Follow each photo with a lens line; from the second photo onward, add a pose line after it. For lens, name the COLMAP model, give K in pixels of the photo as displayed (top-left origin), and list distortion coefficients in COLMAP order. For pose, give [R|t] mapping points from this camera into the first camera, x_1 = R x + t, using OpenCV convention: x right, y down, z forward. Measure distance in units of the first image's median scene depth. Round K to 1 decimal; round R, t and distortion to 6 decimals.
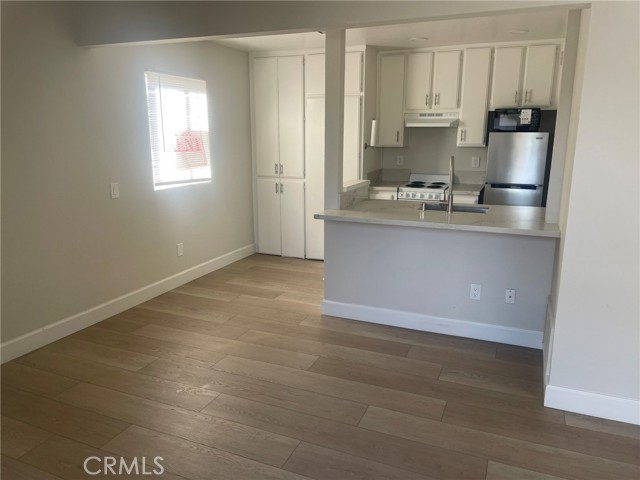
lens RADIAL K [[485.4, 0, 318.6], [0, 485.4, 236.4], [0, 0, 1]] dist [0.108471, -0.145495]
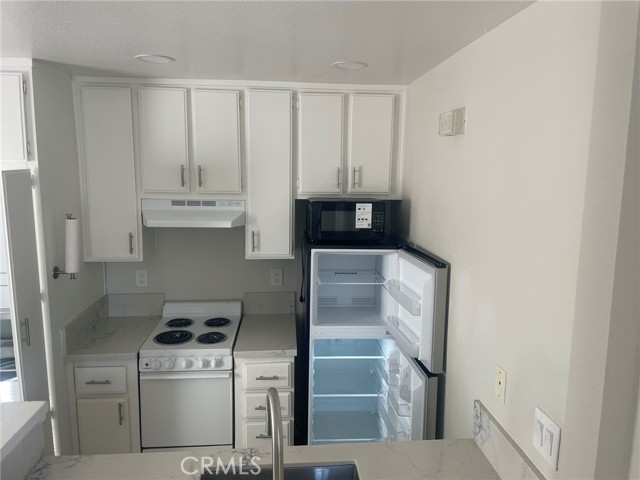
lens RADIAL K [[485.4, 0, 318.6], [0, 485.4, 236.4], [0, 0, 1]] dist [0.108471, -0.145495]
pose [[0.886534, -0.057169, 0.459118, 0.112060], [0.087921, 0.995071, -0.045866, -0.189778], [-0.454233, 0.081028, 0.887190, 0.509027]]
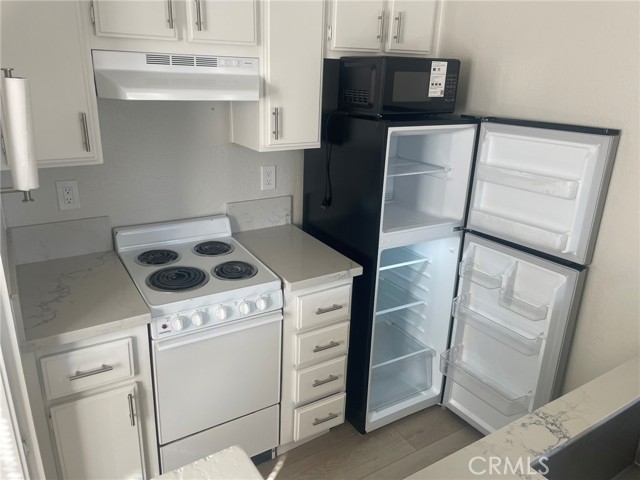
lens RADIAL K [[485.4, 0, 318.6], [0, 485.4, 236.4], [0, 0, 1]] dist [0.108471, -0.145495]
pose [[0.575324, -0.250121, 0.778744, 0.000538], [0.147205, 0.968213, 0.202223, -0.203700], [-0.804570, -0.001709, 0.593855, 0.796496]]
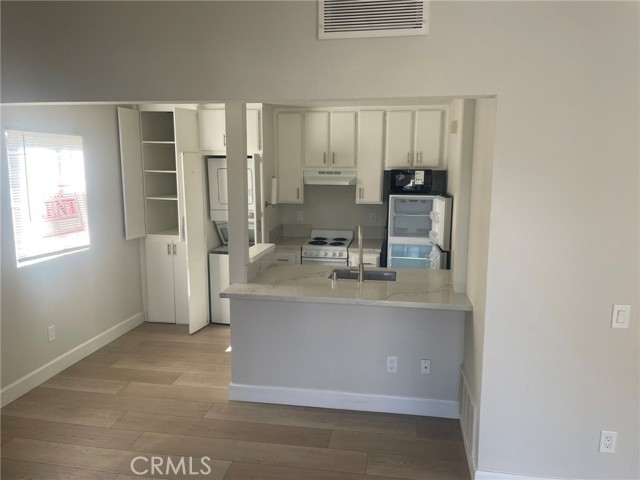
lens RADIAL K [[484.2, 0, 322.4], [0, 484.2, 236.9], [0, 0, 1]] dist [0.109081, -0.143219]
pose [[0.971813, -0.032737, 0.233469, -0.022497], [0.048189, 0.996987, -0.060790, -0.062116], [-0.230776, 0.070327, 0.970462, 0.054985]]
